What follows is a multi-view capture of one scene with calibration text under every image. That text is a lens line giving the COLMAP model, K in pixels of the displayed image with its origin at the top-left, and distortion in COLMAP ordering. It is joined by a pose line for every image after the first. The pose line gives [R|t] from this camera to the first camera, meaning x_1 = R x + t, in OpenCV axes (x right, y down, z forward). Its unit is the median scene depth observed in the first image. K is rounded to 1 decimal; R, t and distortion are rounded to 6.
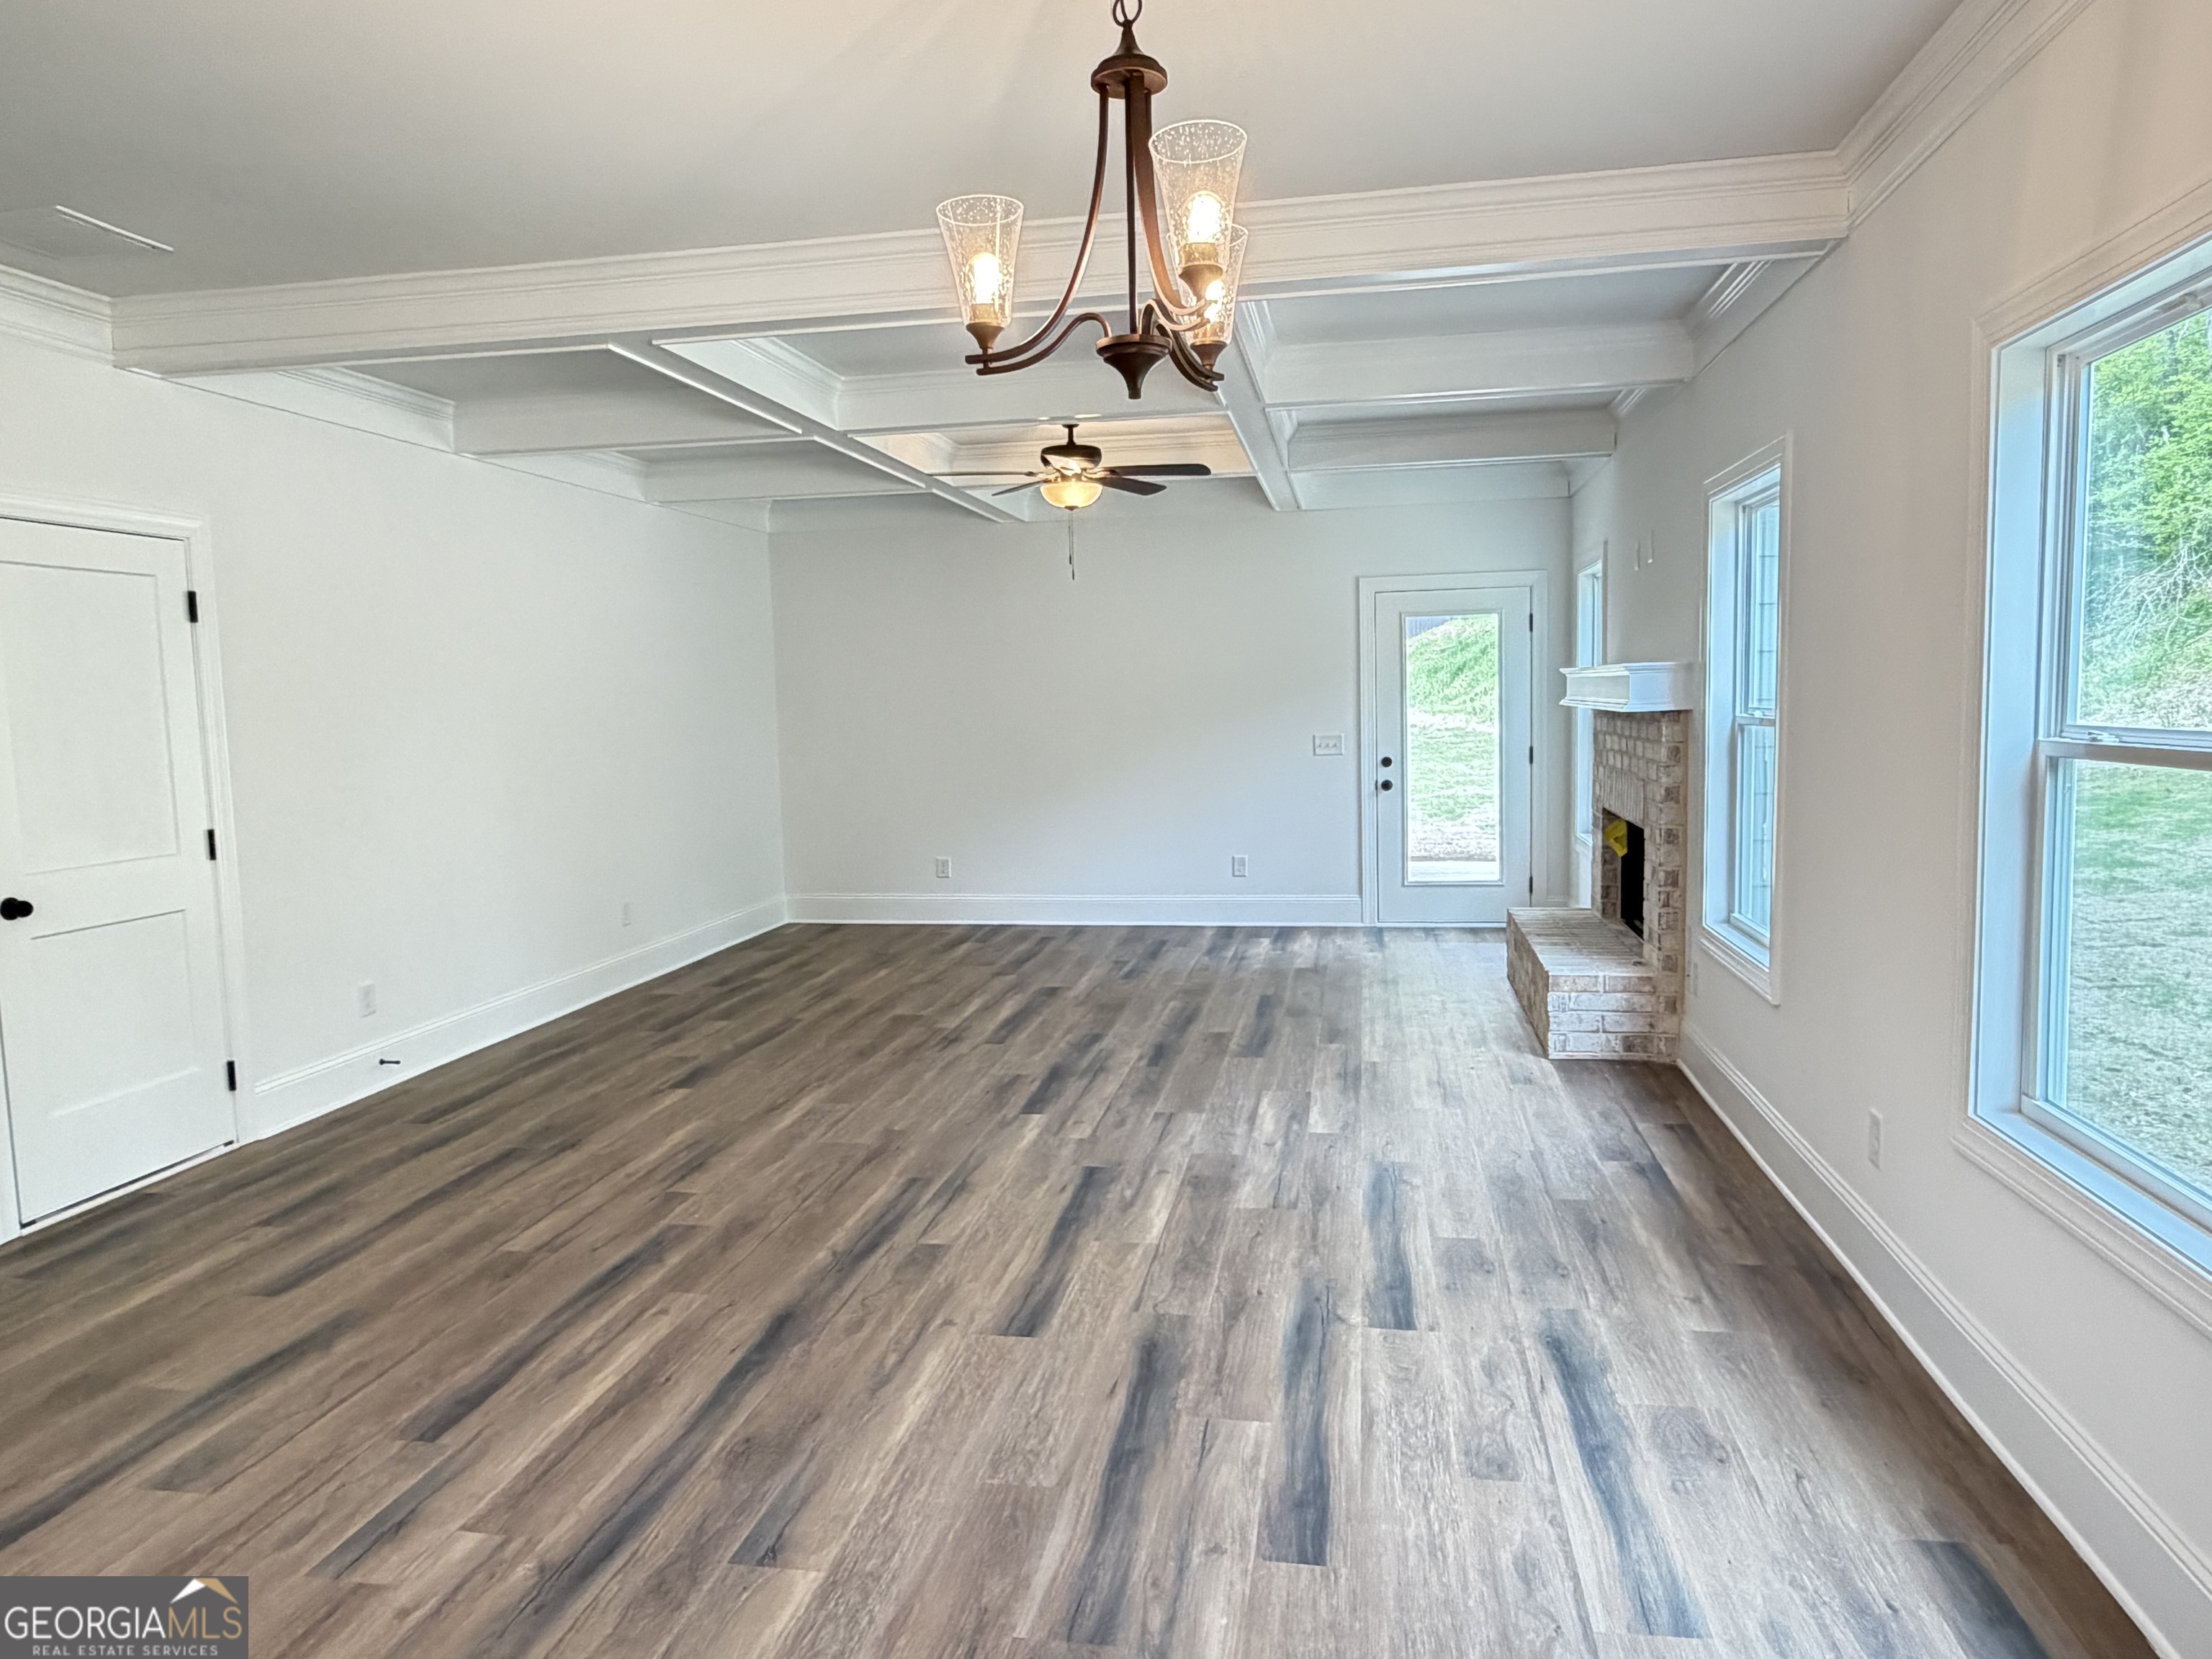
lens RADIAL K [[1467.2, 0, 1102.6], [0, 1467.2, 844.6], [0, 0, 1]] dist [0.003332, -0.000440]
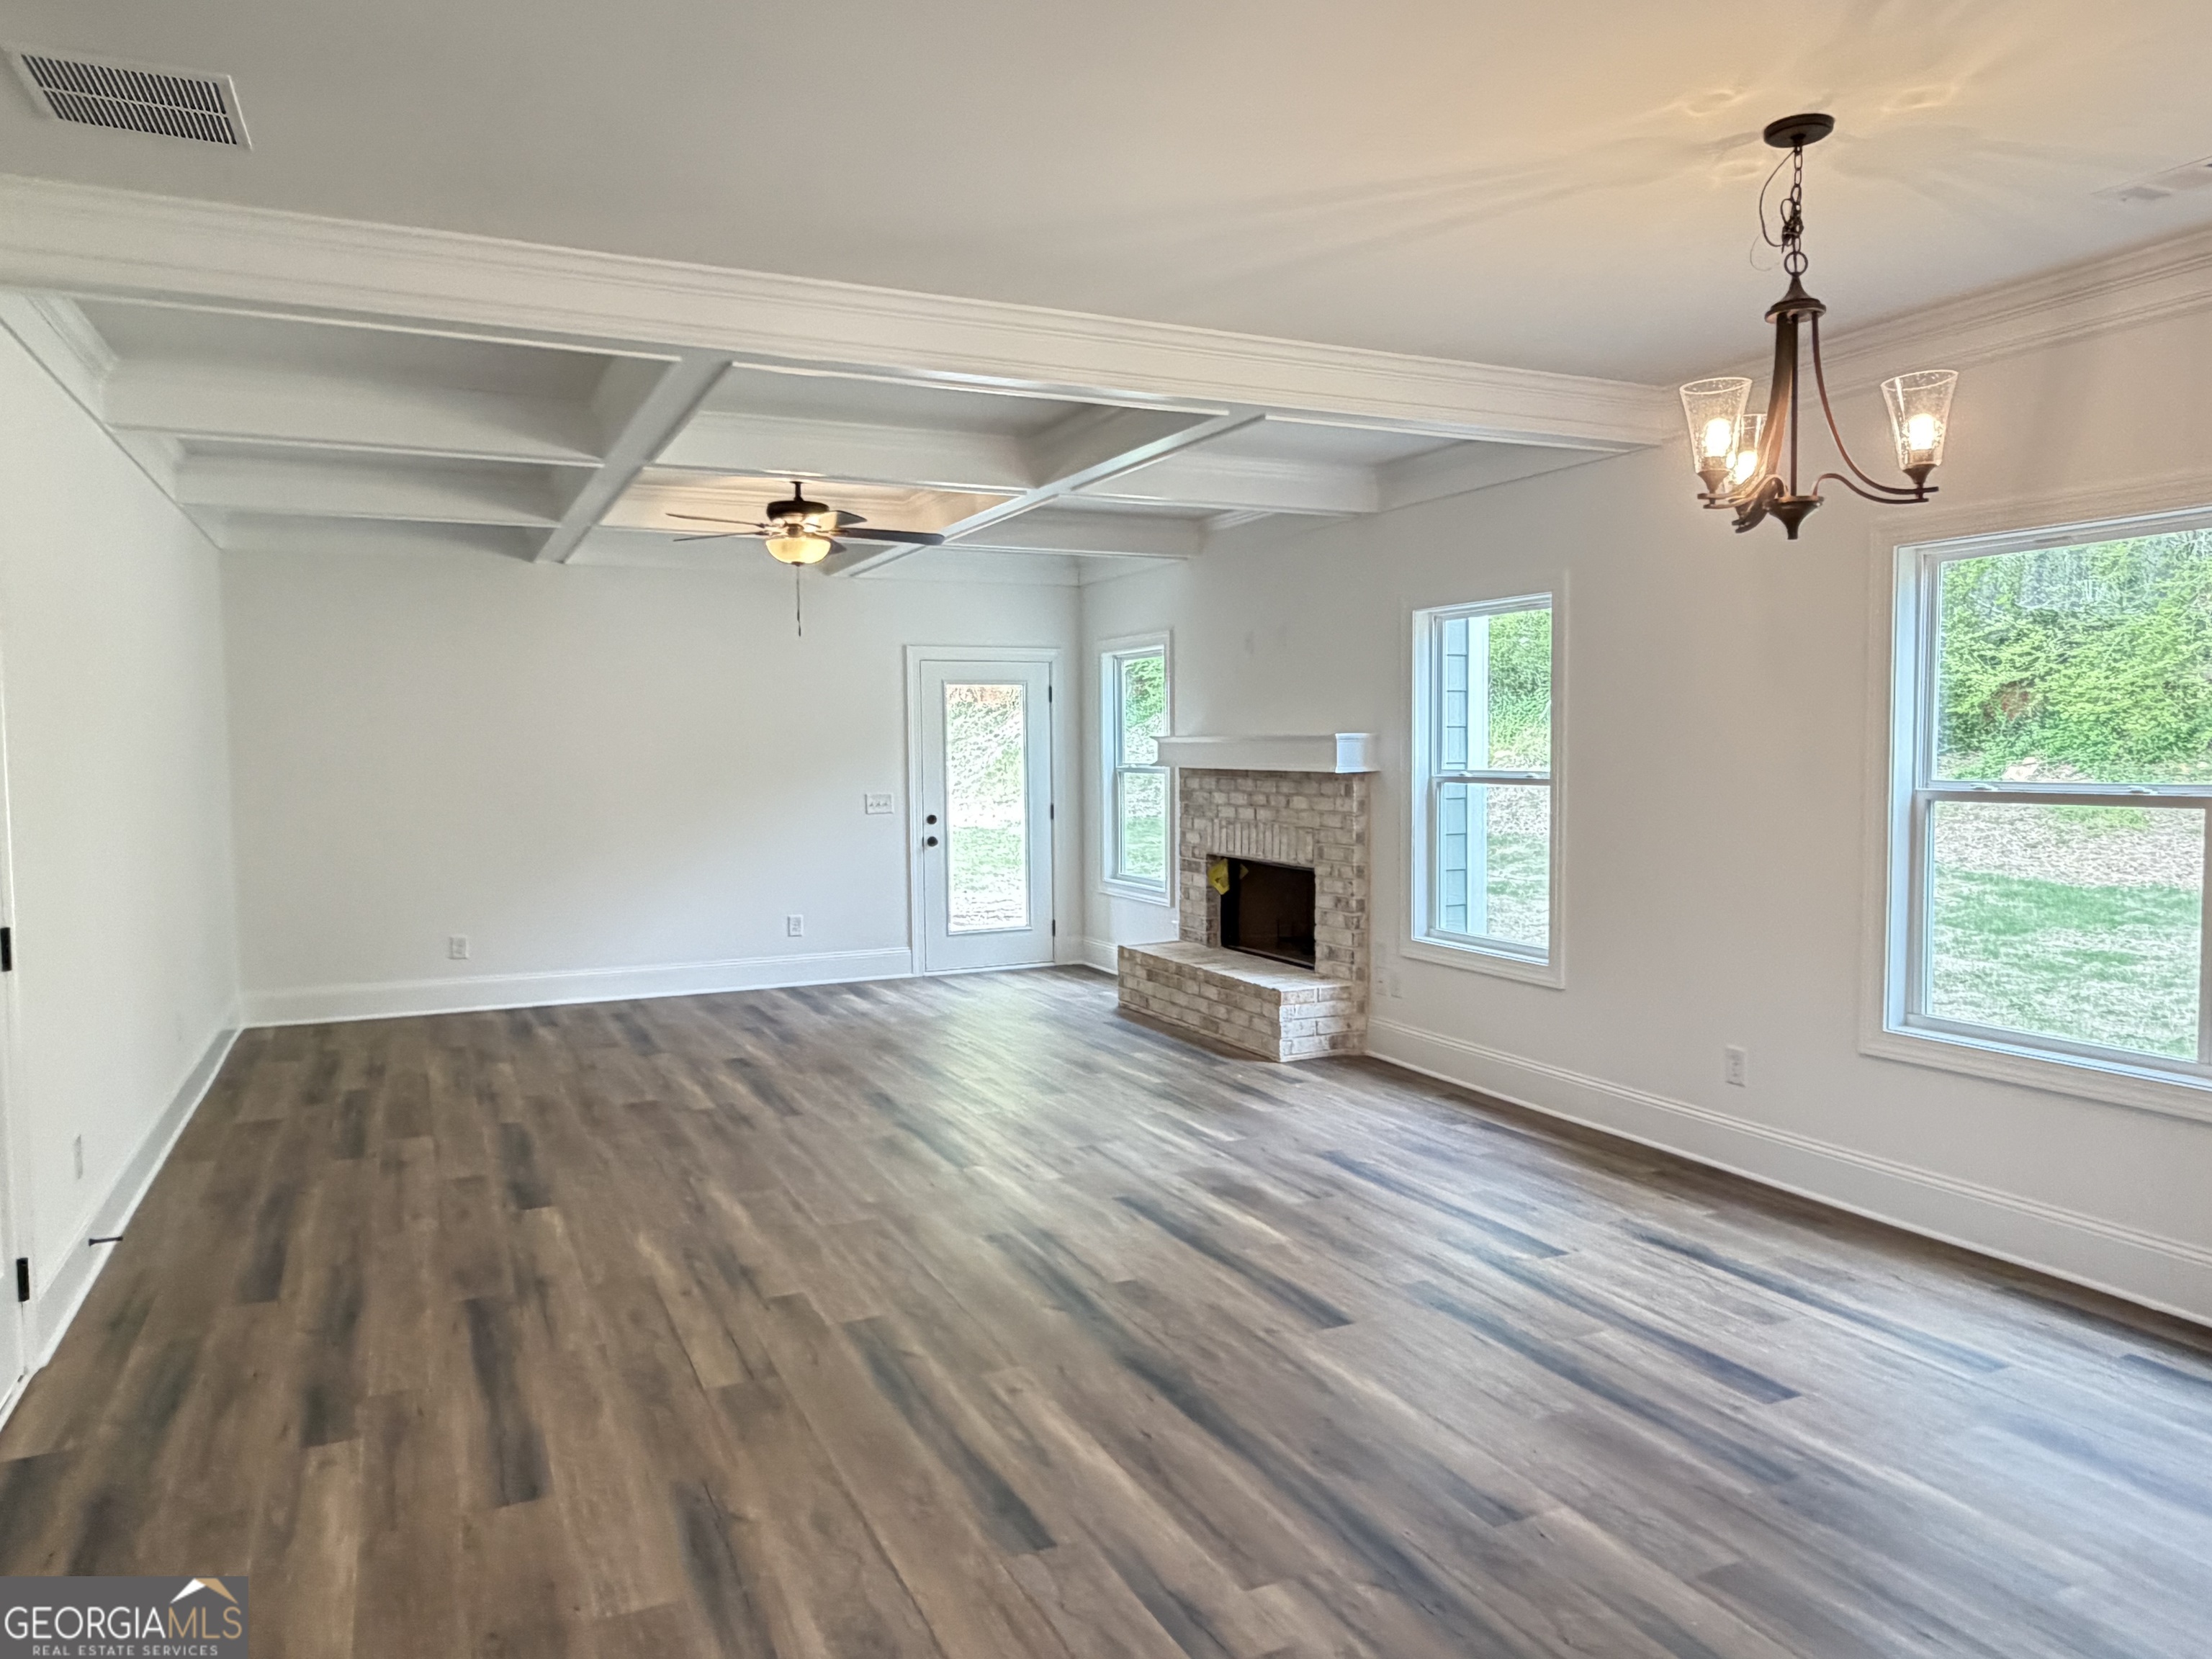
lens RADIAL K [[1462.6, 0, 1106.0], [0, 1462.6, 829.5], [0, 0, 1]] dist [0.000076, 0.002651]
pose [[0.813289, -0.016763, 0.581619, -0.679832], [0.047820, 0.998129, -0.038100, -0.005906], [-0.579892, 0.058799, 0.812569, 0.144752]]
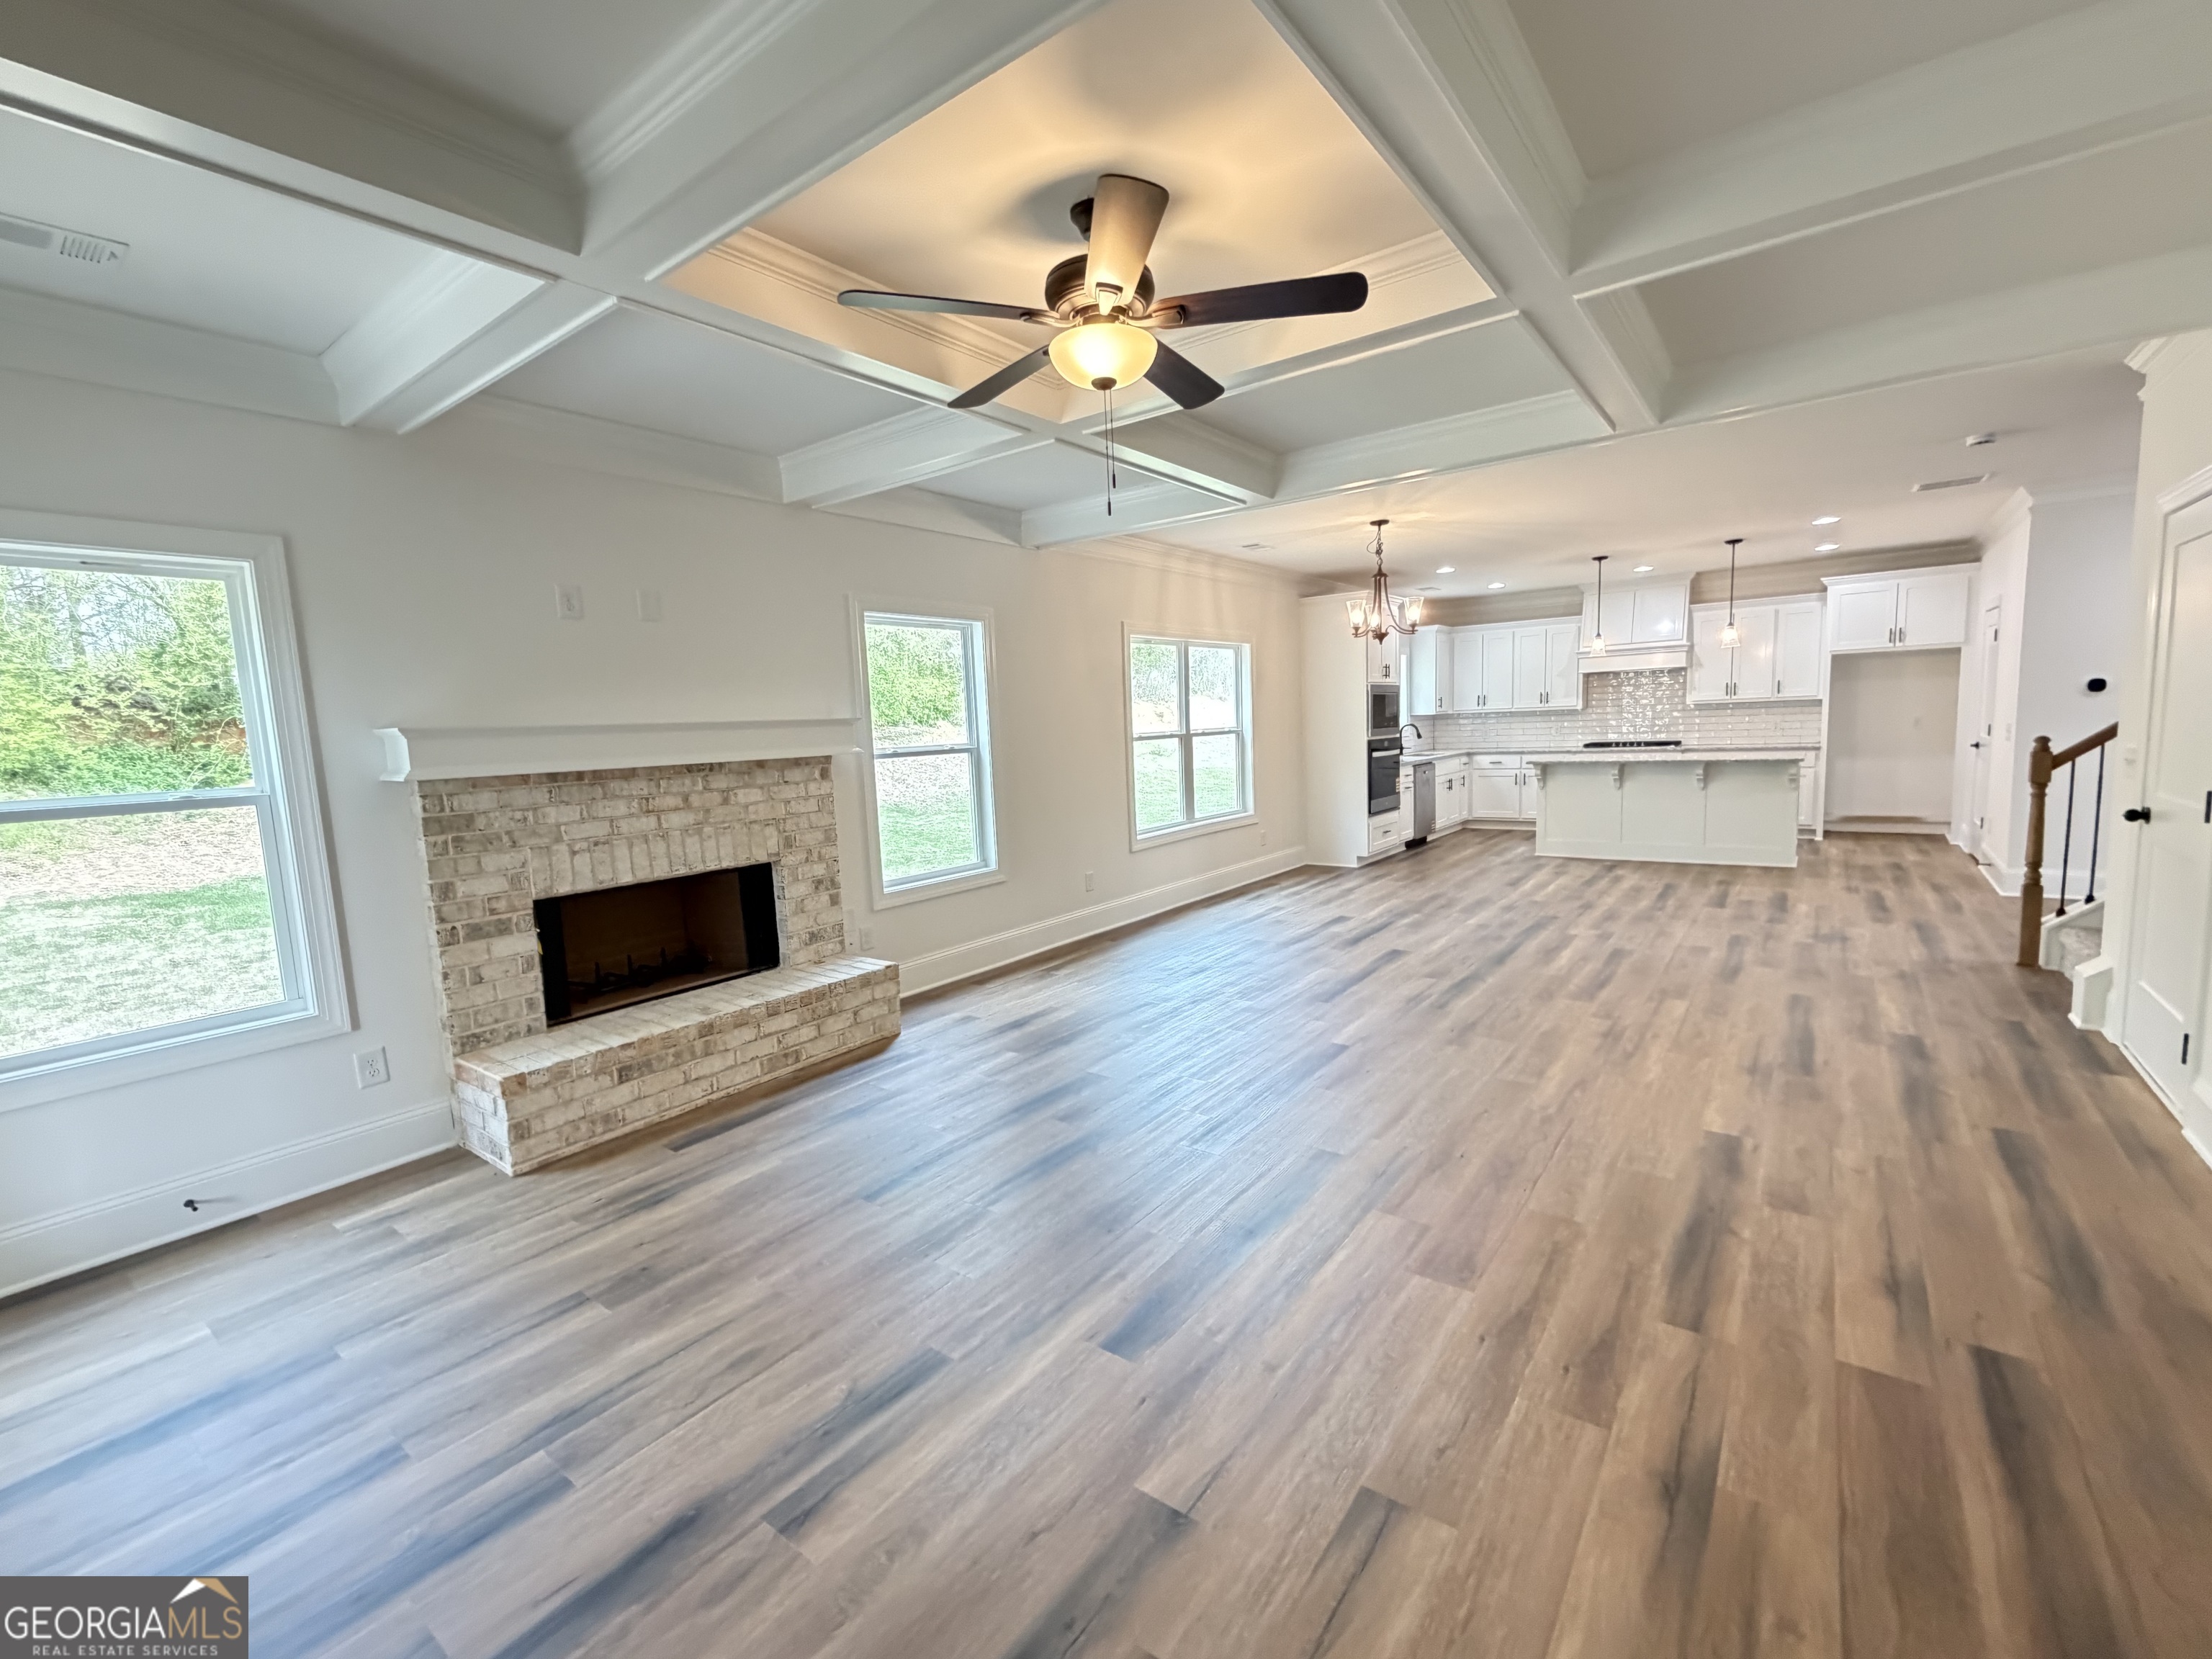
lens RADIAL K [[938.7, 0, 1103.6], [0, 938.7, 831.5], [0, 0, 1]] dist [0.000459, -0.000322]
pose [[-0.887118, 0.009489, 0.461446, -0.295019], [0.111348, 0.974658, 0.194021, -0.210301], [-0.447911, 0.223500, -0.865693, 2.143499]]
